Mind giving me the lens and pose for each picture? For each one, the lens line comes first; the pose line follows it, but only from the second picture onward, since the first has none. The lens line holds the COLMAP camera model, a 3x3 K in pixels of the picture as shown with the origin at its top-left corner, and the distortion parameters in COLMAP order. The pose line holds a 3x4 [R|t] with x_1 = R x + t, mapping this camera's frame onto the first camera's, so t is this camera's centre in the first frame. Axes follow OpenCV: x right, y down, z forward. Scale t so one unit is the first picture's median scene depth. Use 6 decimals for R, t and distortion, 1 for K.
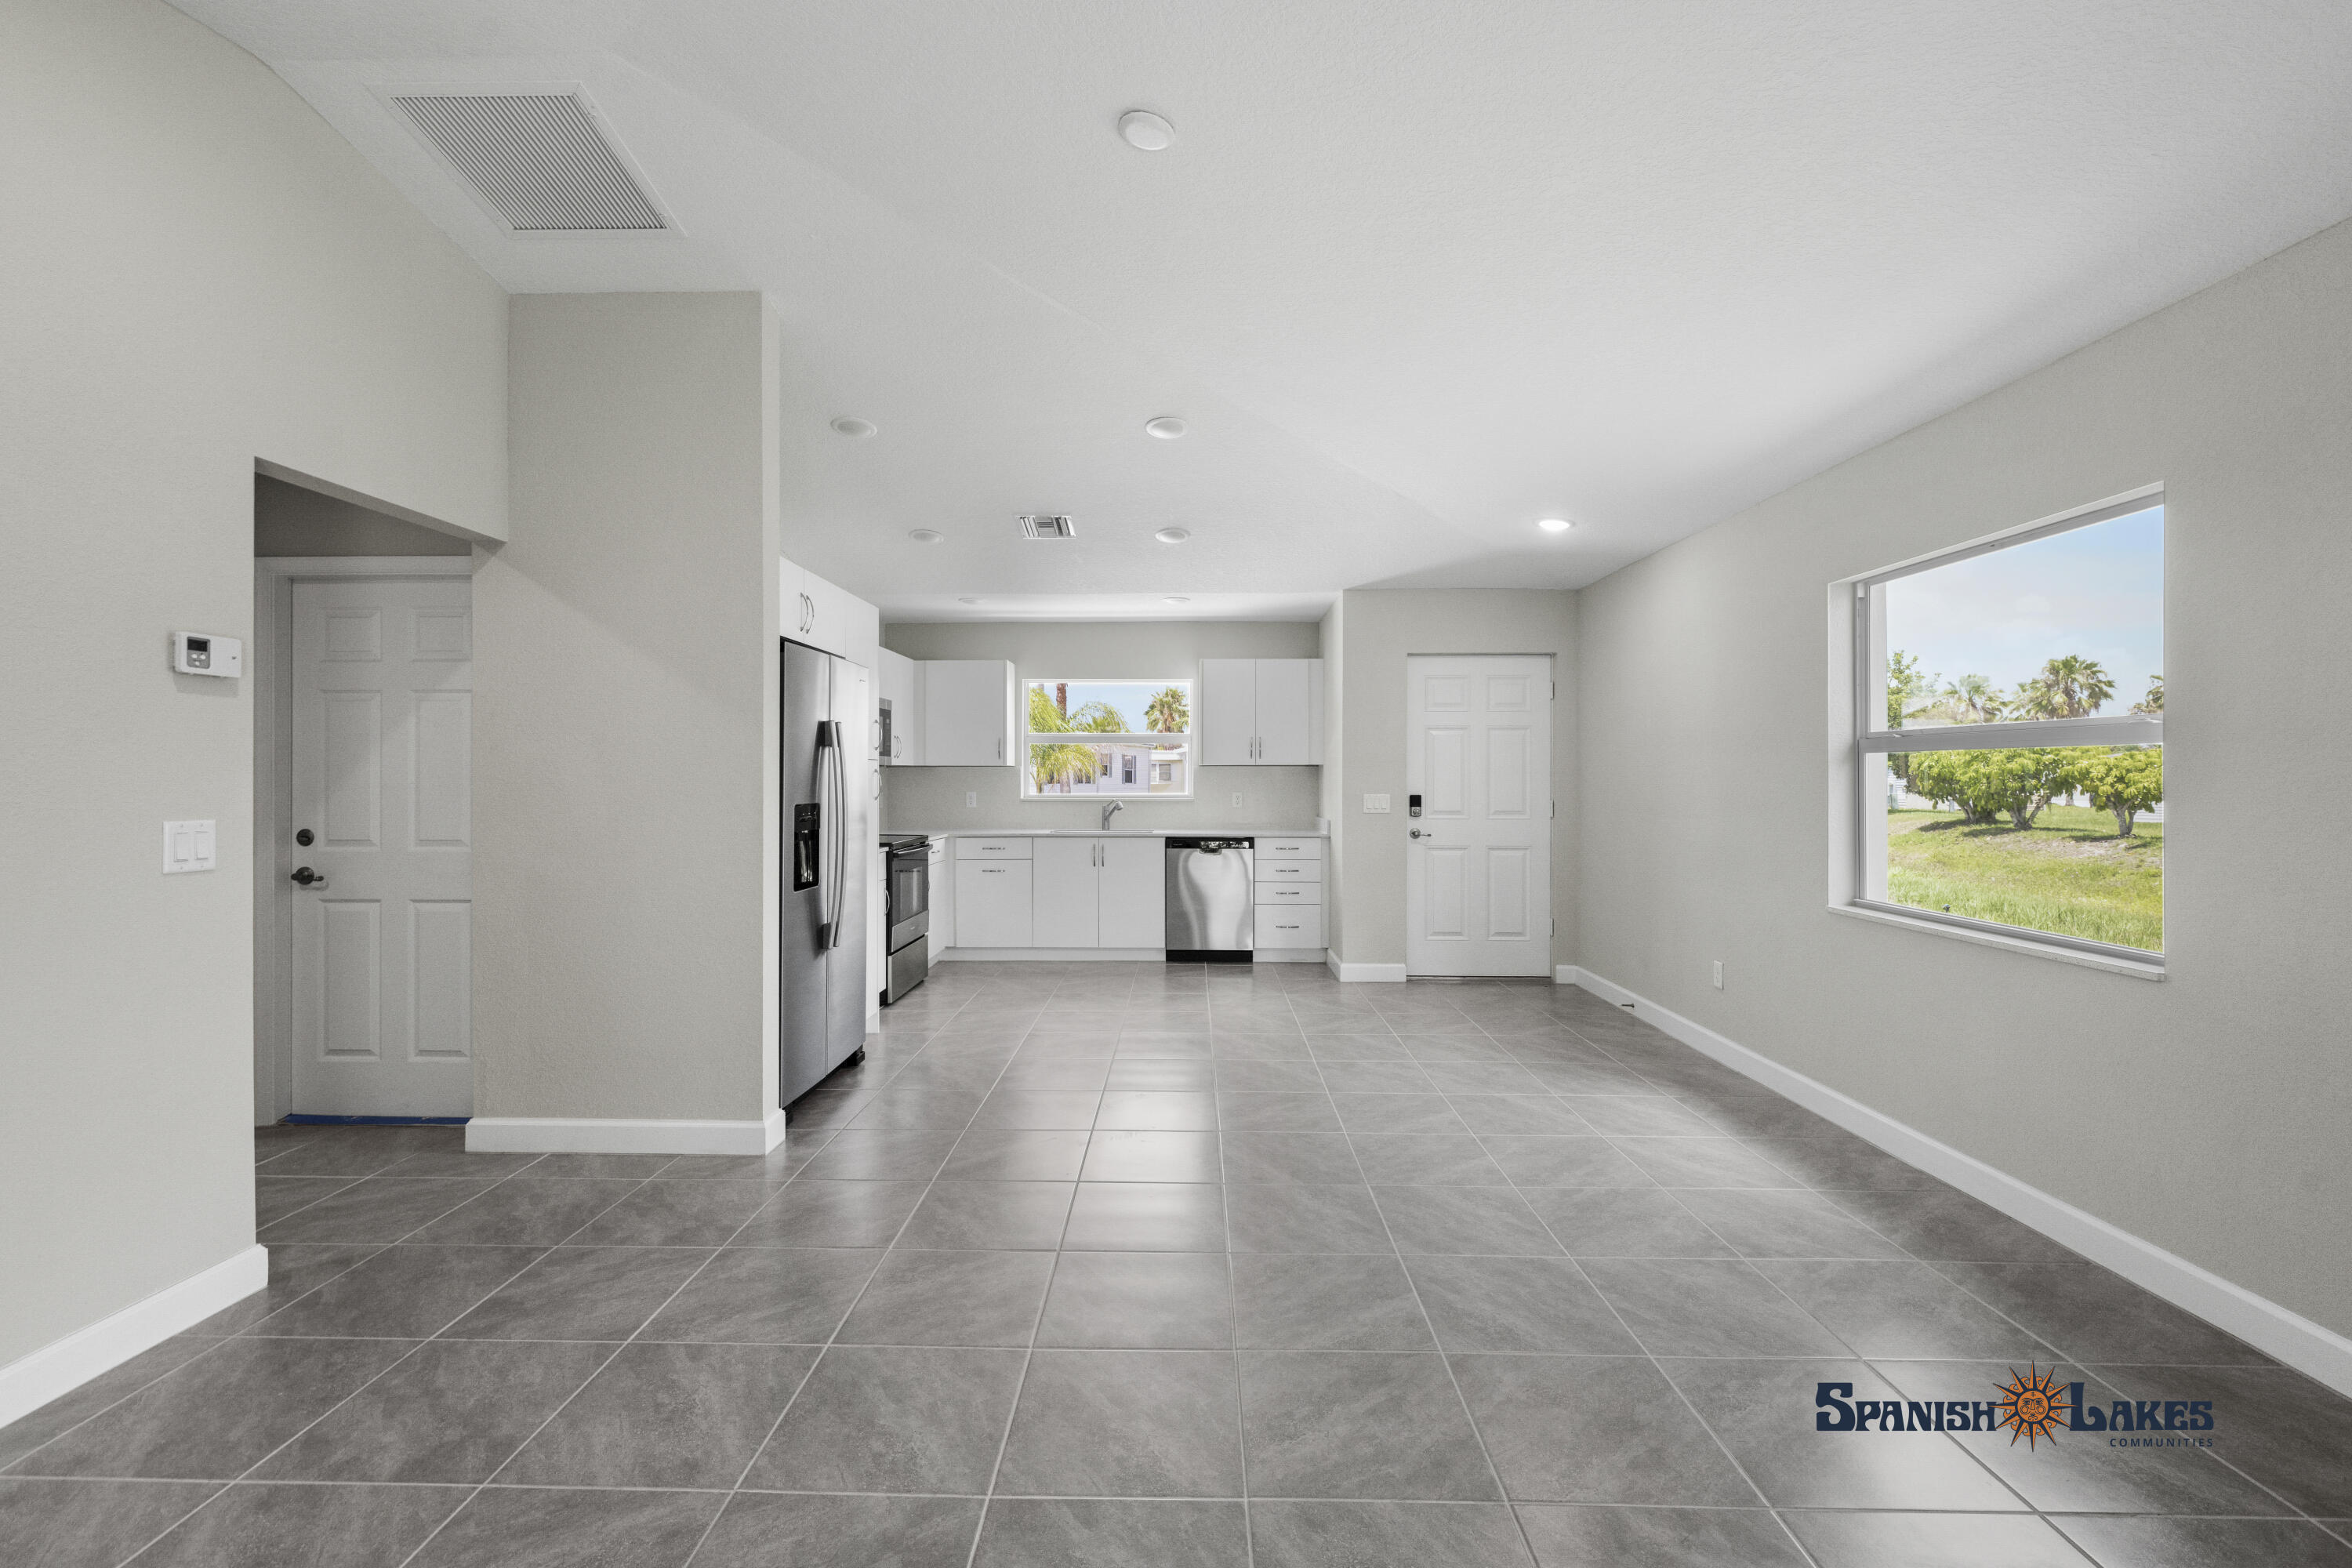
lens RADIAL K [[995.2, 0, 1167.5], [0, 995.2, 770.4], [0, 0, 1]] dist [-0.000413, -0.000166]
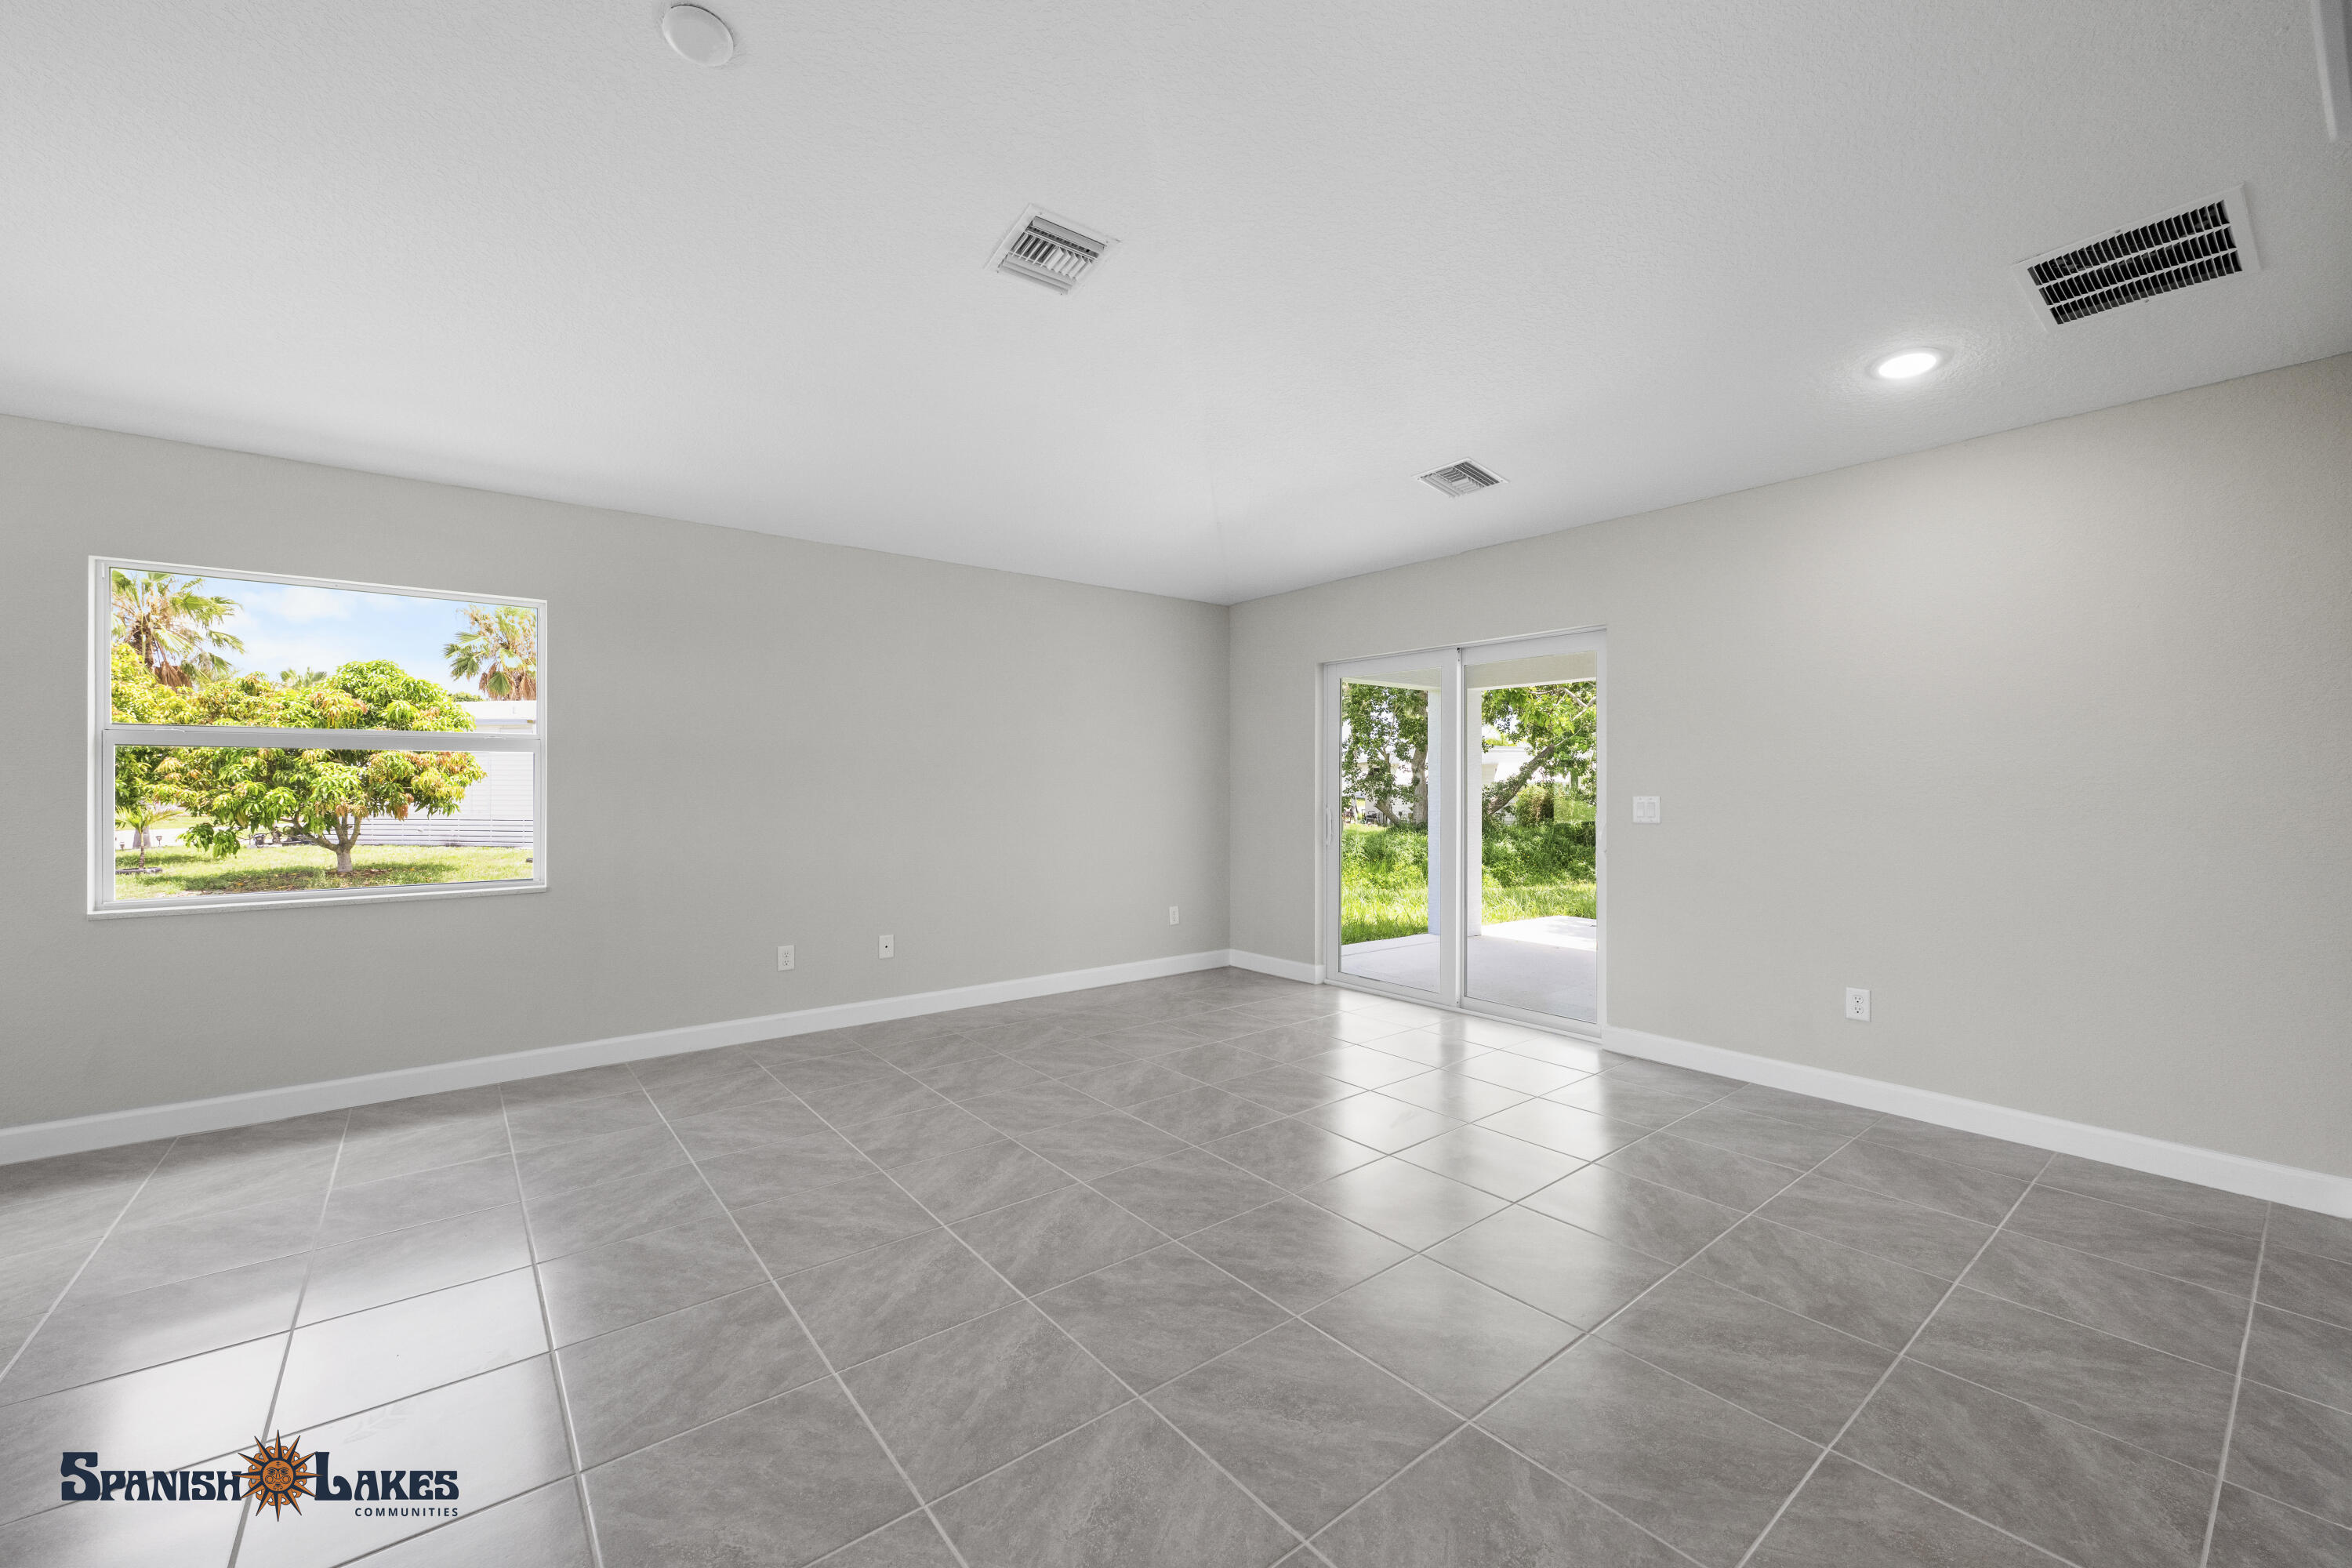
lens RADIAL K [[929.9, 0, 1163.9], [0, 929.9, 773.2], [0, 0, 1]] dist [-0.000651, -0.000234]
pose [[-0.635146, 0.006642, 0.772363, -0.632862], [-0.004862, 0.999909, -0.012598, 0.015010], [-0.772377, -0.011757, -0.635056, 0.823715]]
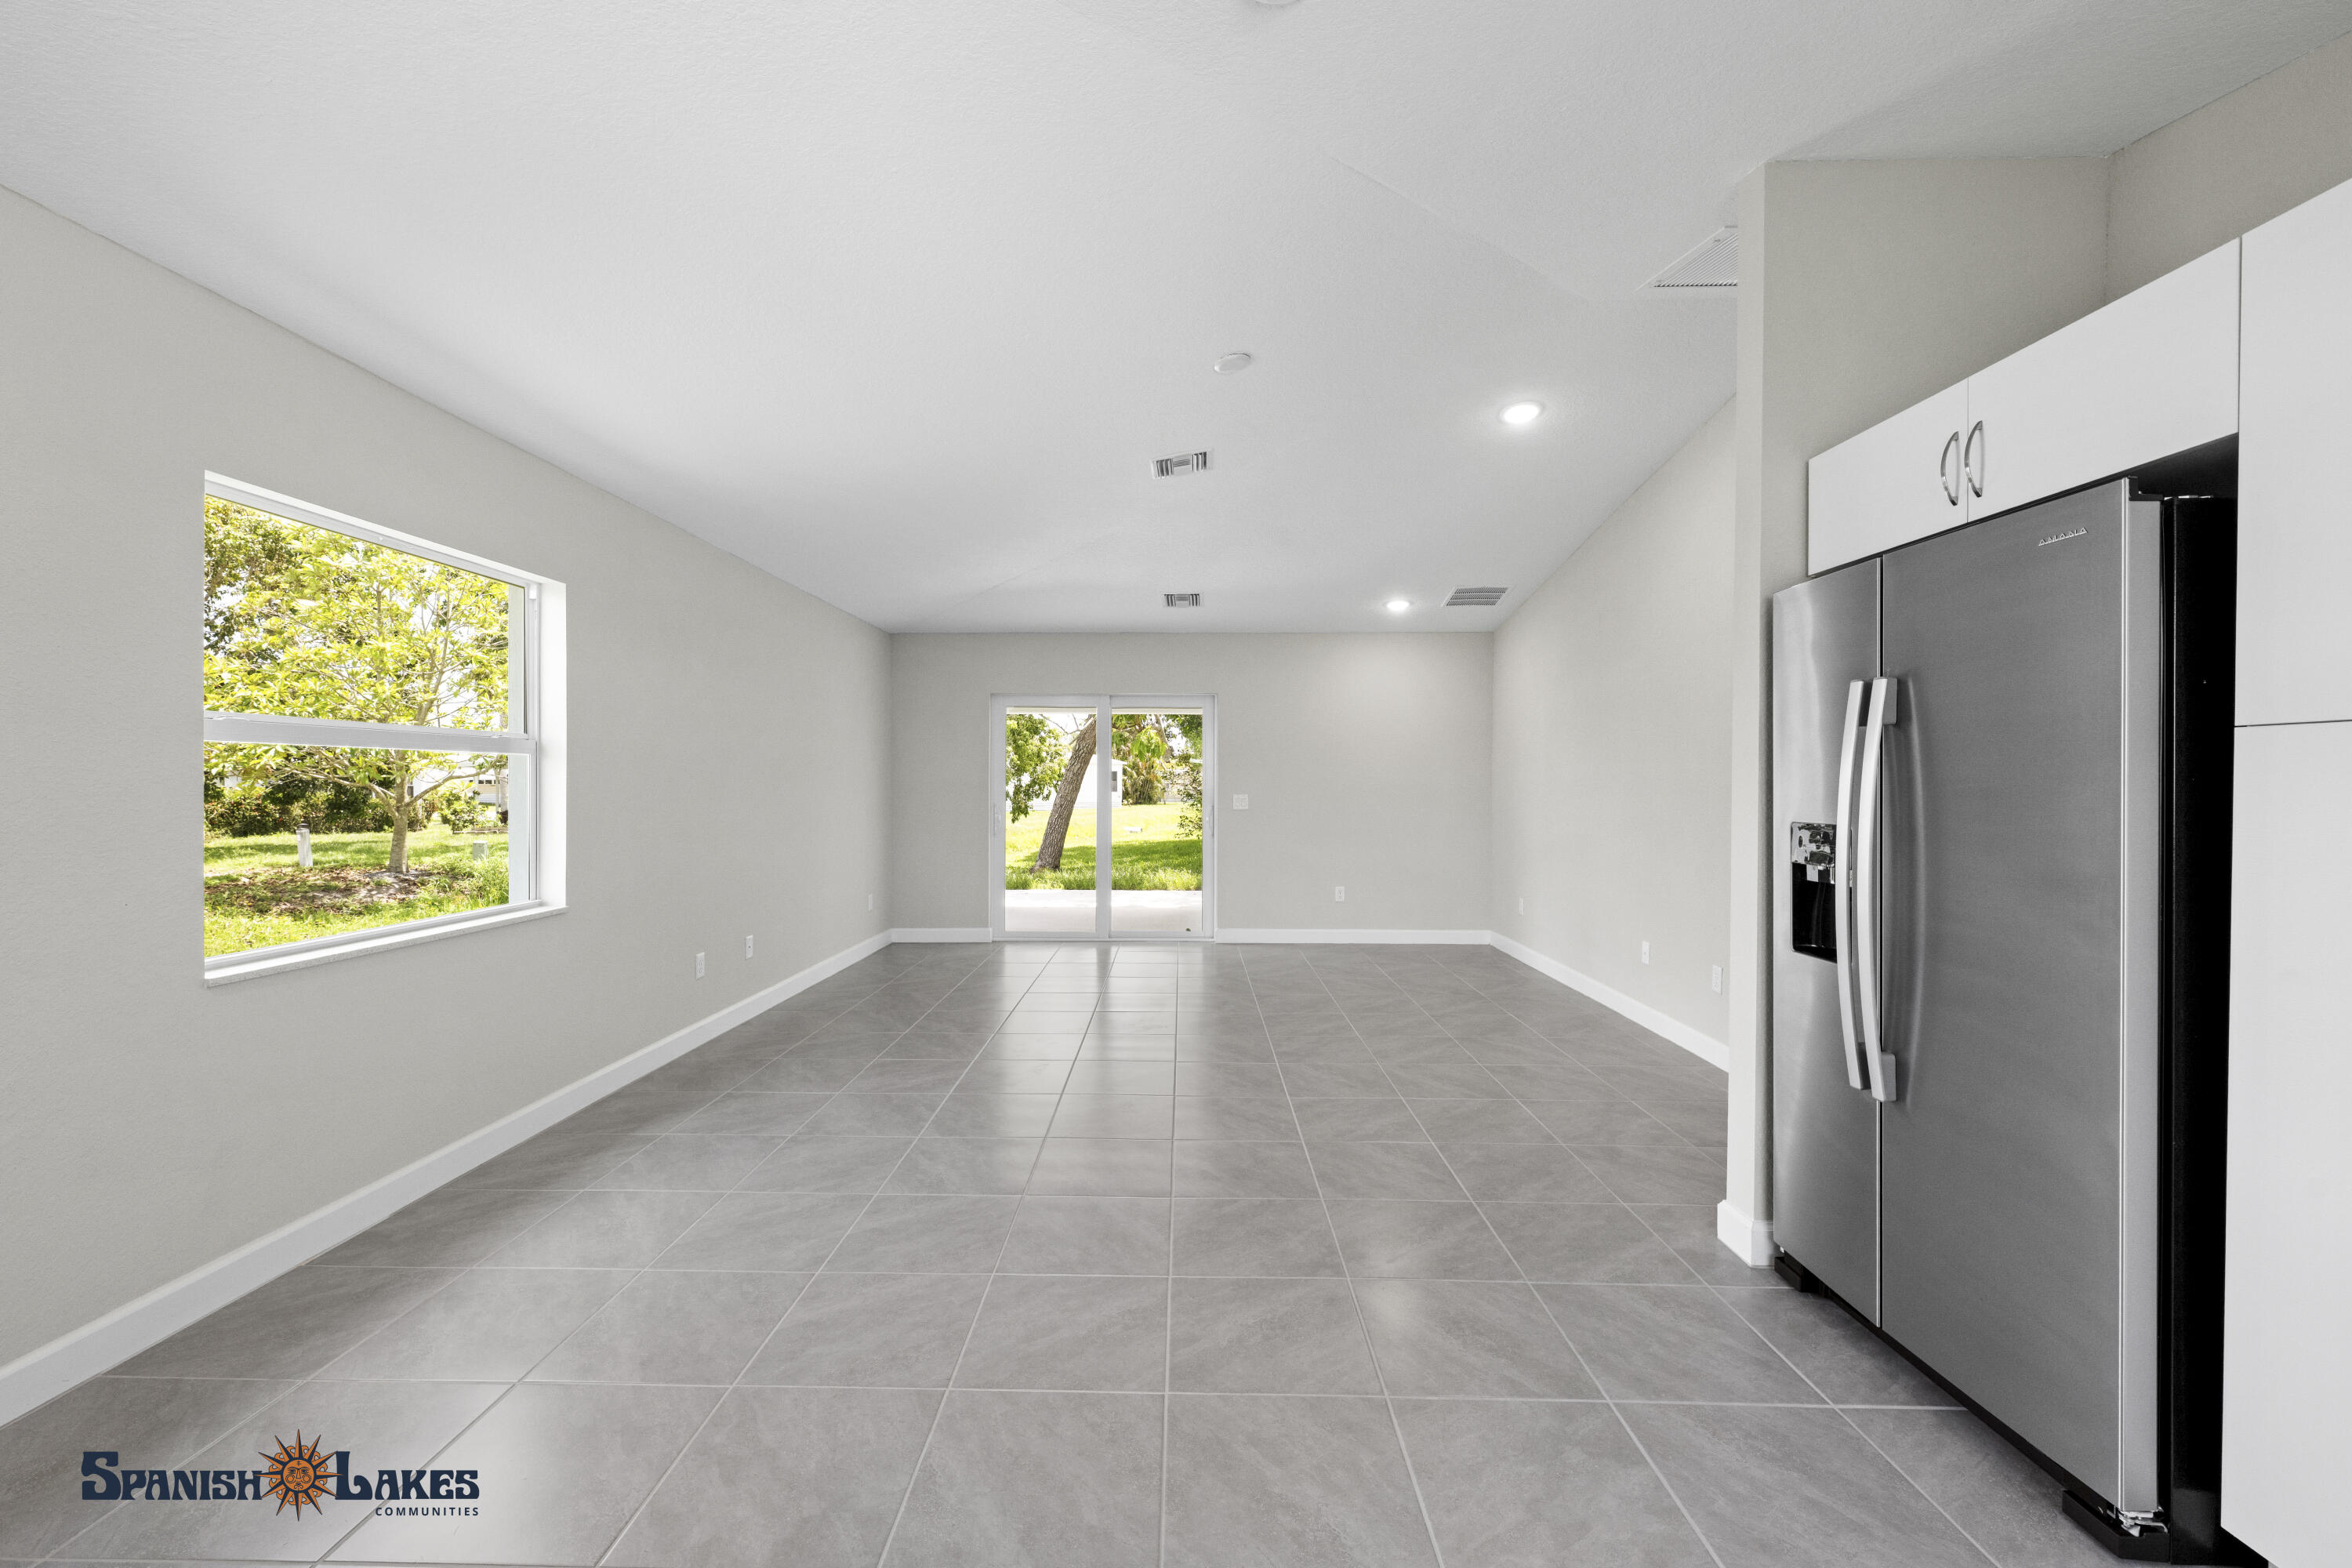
lens RADIAL K [[929.9, 0, 1168.4], [0, 929.9, 780.2], [0, 0, 1]] dist [-0.000651, -0.000234]
pose [[-0.999974, -0.004034, -0.005954, 0.057364], [-0.003979, 0.999949, -0.009235, 0.013582], [0.005991, -0.009211, -0.999940, 1.675410]]
